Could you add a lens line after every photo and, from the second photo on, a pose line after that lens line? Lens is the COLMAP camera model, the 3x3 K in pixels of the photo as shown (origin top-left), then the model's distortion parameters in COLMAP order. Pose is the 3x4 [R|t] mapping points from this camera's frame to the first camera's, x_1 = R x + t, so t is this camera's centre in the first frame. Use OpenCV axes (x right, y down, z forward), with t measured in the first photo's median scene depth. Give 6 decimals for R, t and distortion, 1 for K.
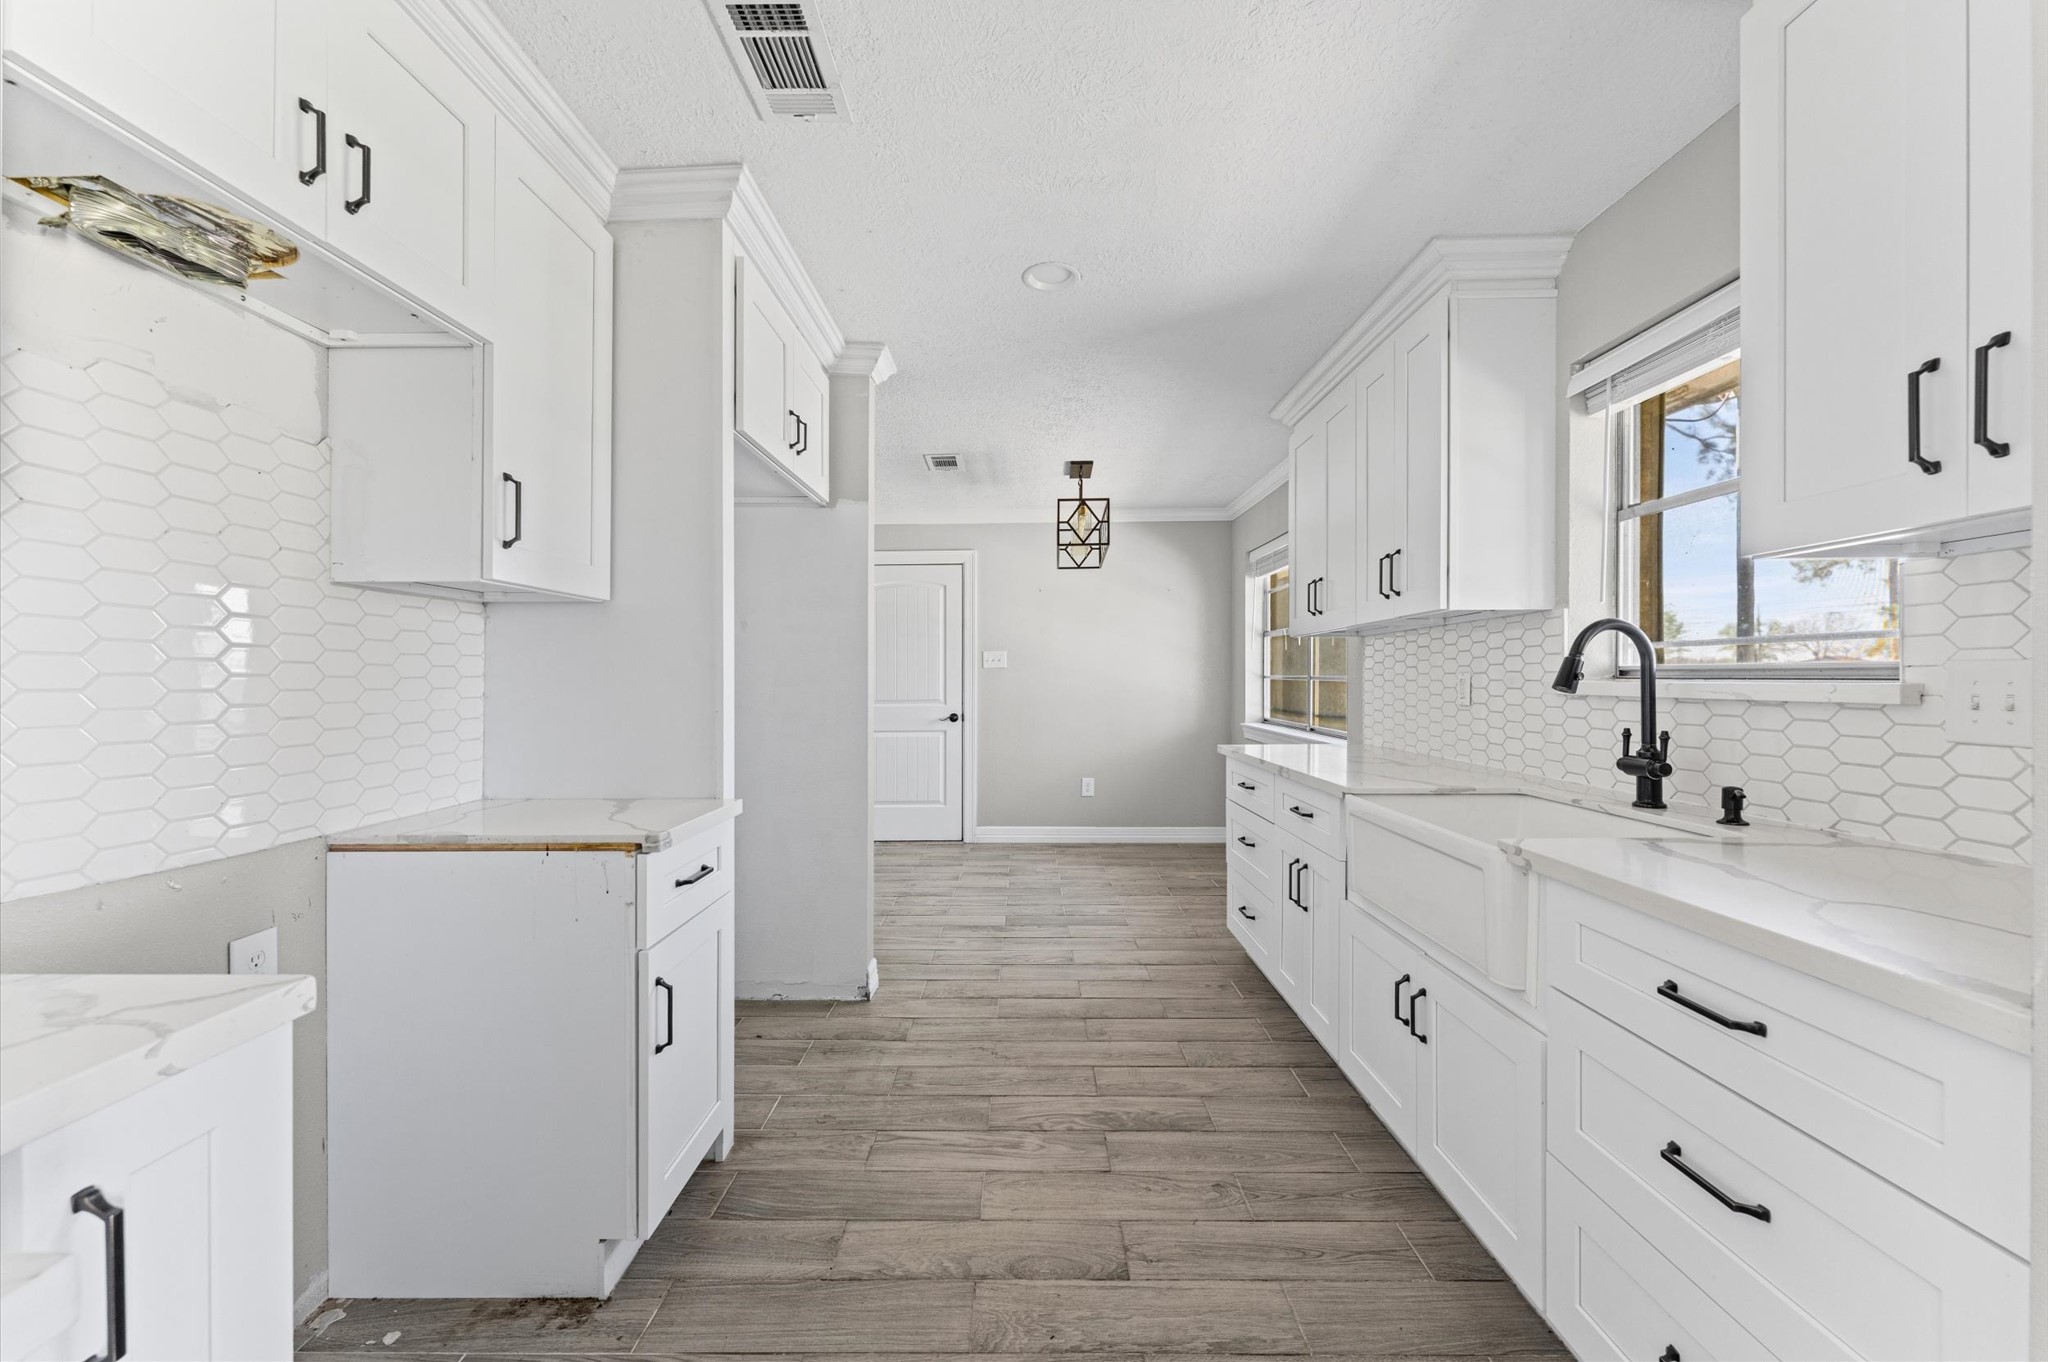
lens RADIAL K [[824.9, 0, 1028.2], [0, 824.9, 682.0], [0, 0, 1]] dist [-0.001741, -0.000547]
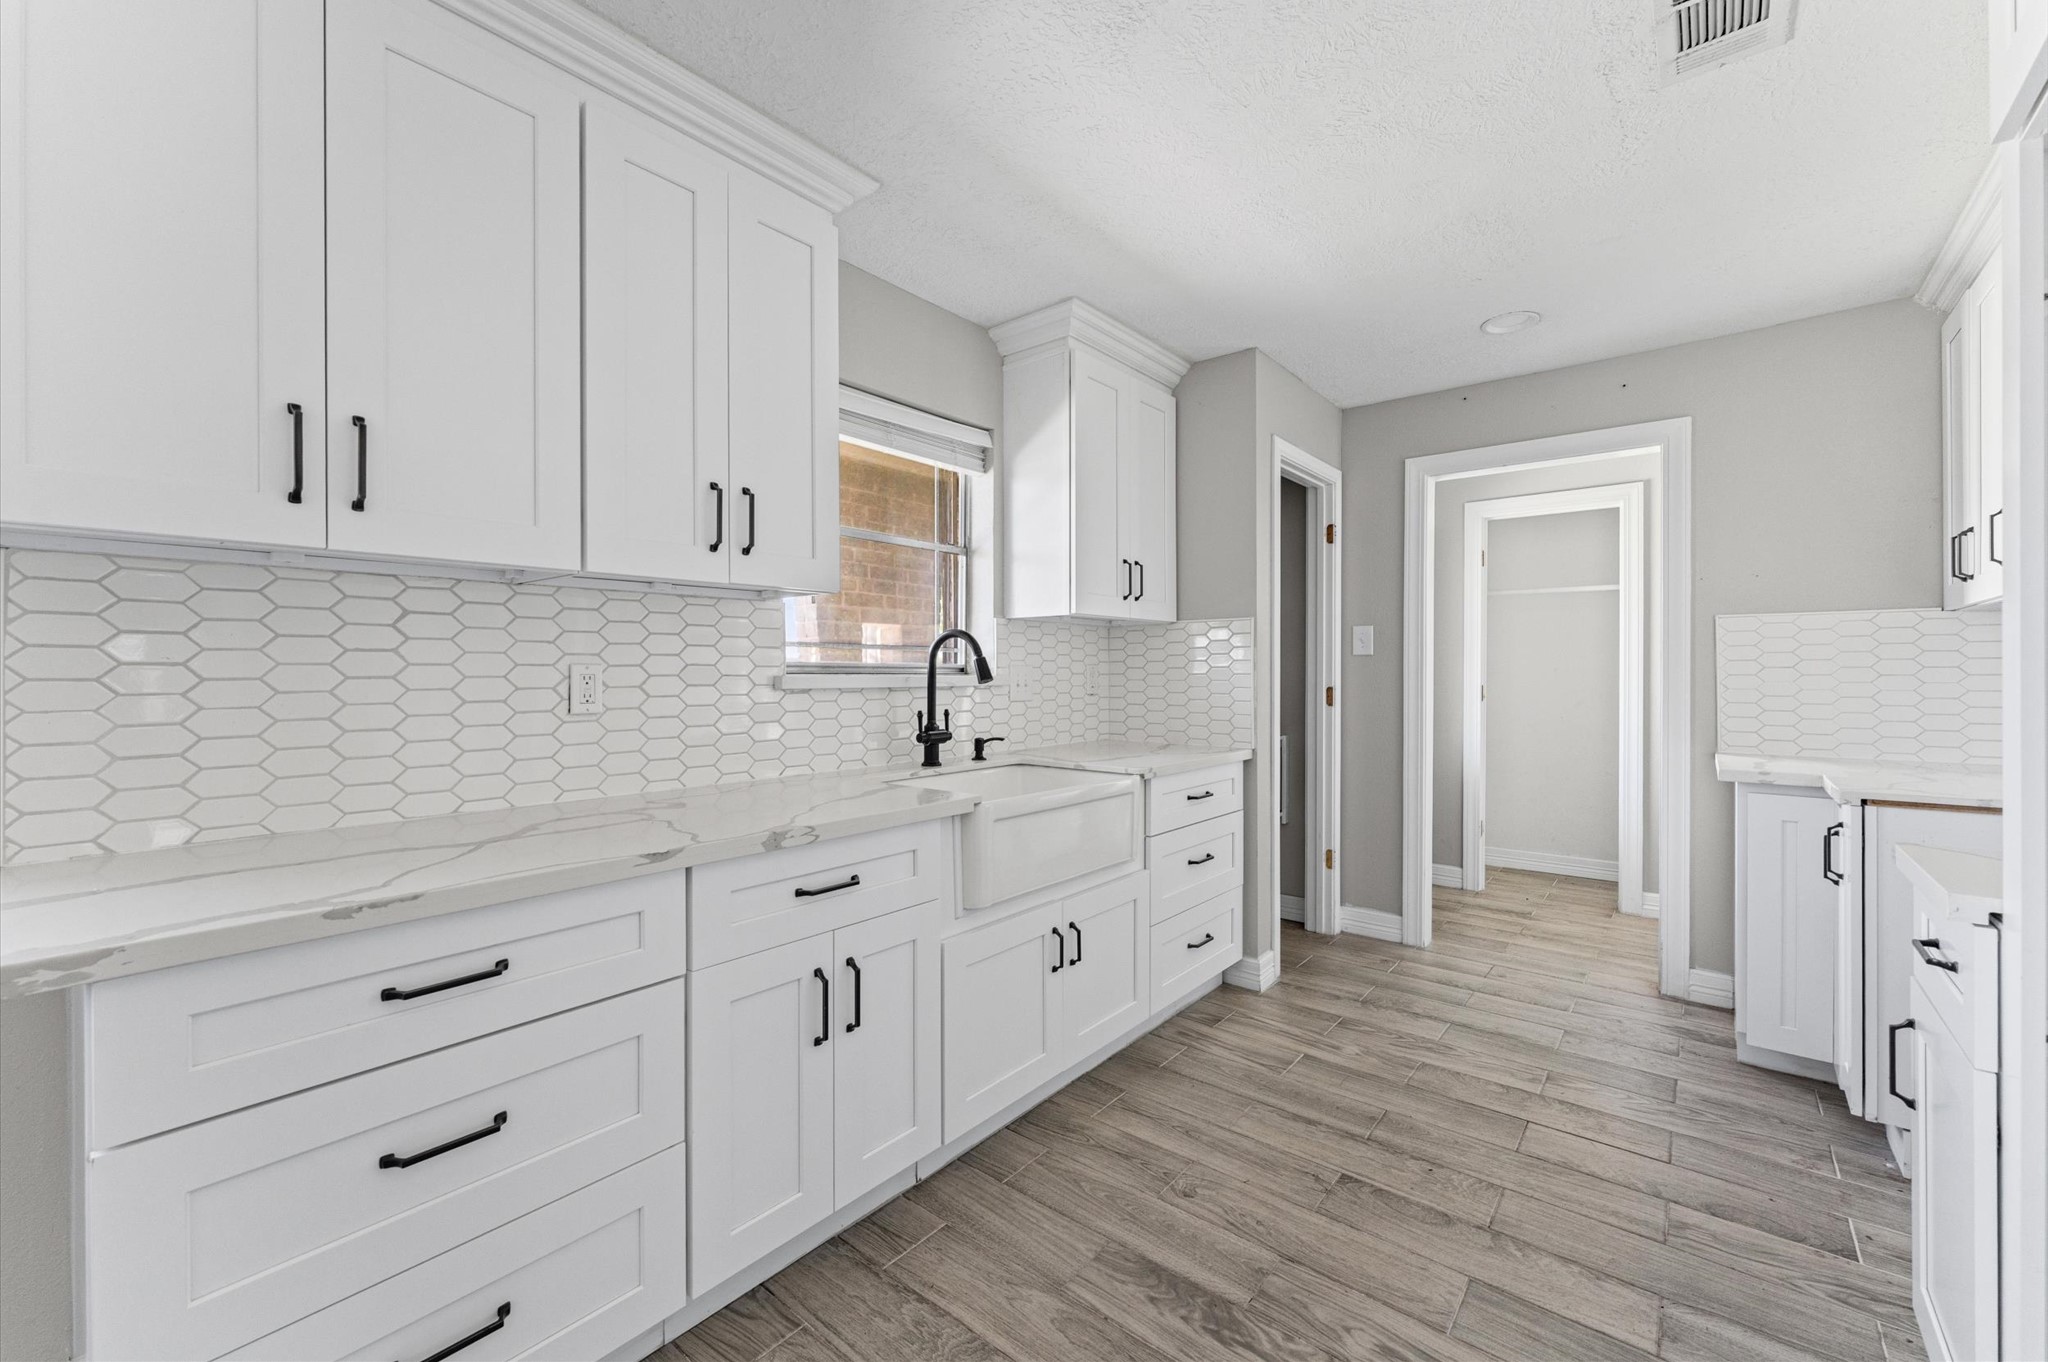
lens RADIAL K [[825.8, 0, 1018.4], [0, 825.8, 663.7], [0, 0, 1]] dist [0.001098, 0.000130]
pose [[-0.766634, 0.010004, 0.642007, -0.254692], [0.003877, 0.999933, -0.010952, -0.004371], [-0.642073, -0.005907, -0.766621, 1.928913]]
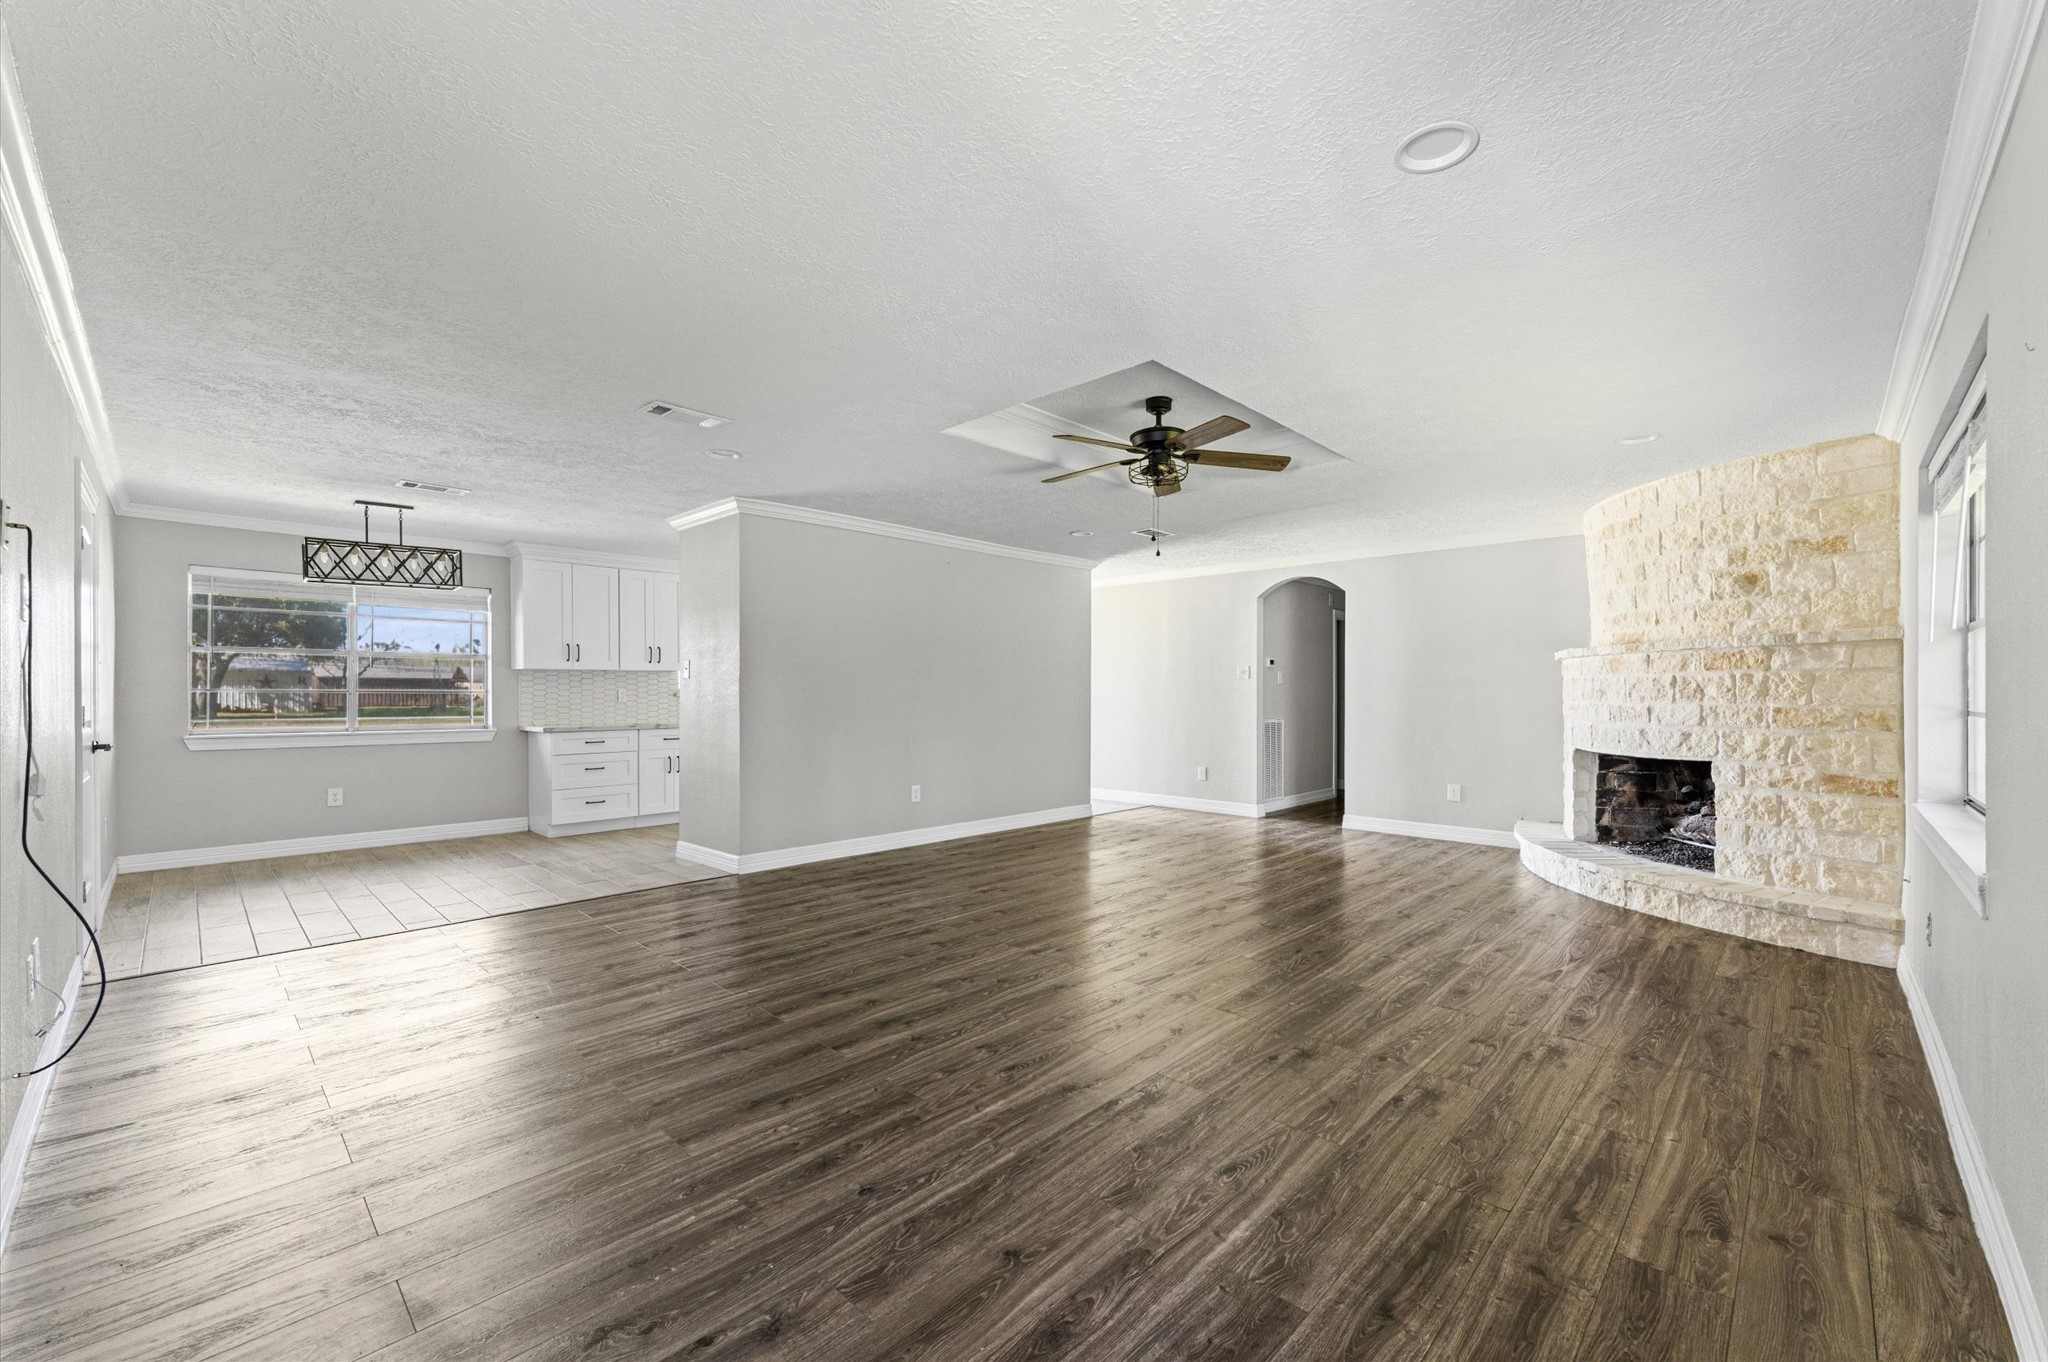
lens RADIAL K [[823.7, 0, 1026.1], [0, 823.7, 713.3], [0, 0, 1]] dist [0.001295, -0.000019]
pose [[-0.717139, -0.011369, 0.696837, -3.401566], [0.005548, 0.999742, 0.022020, 0.020279], [-0.696908, 0.019657, -0.716891, 3.003410]]
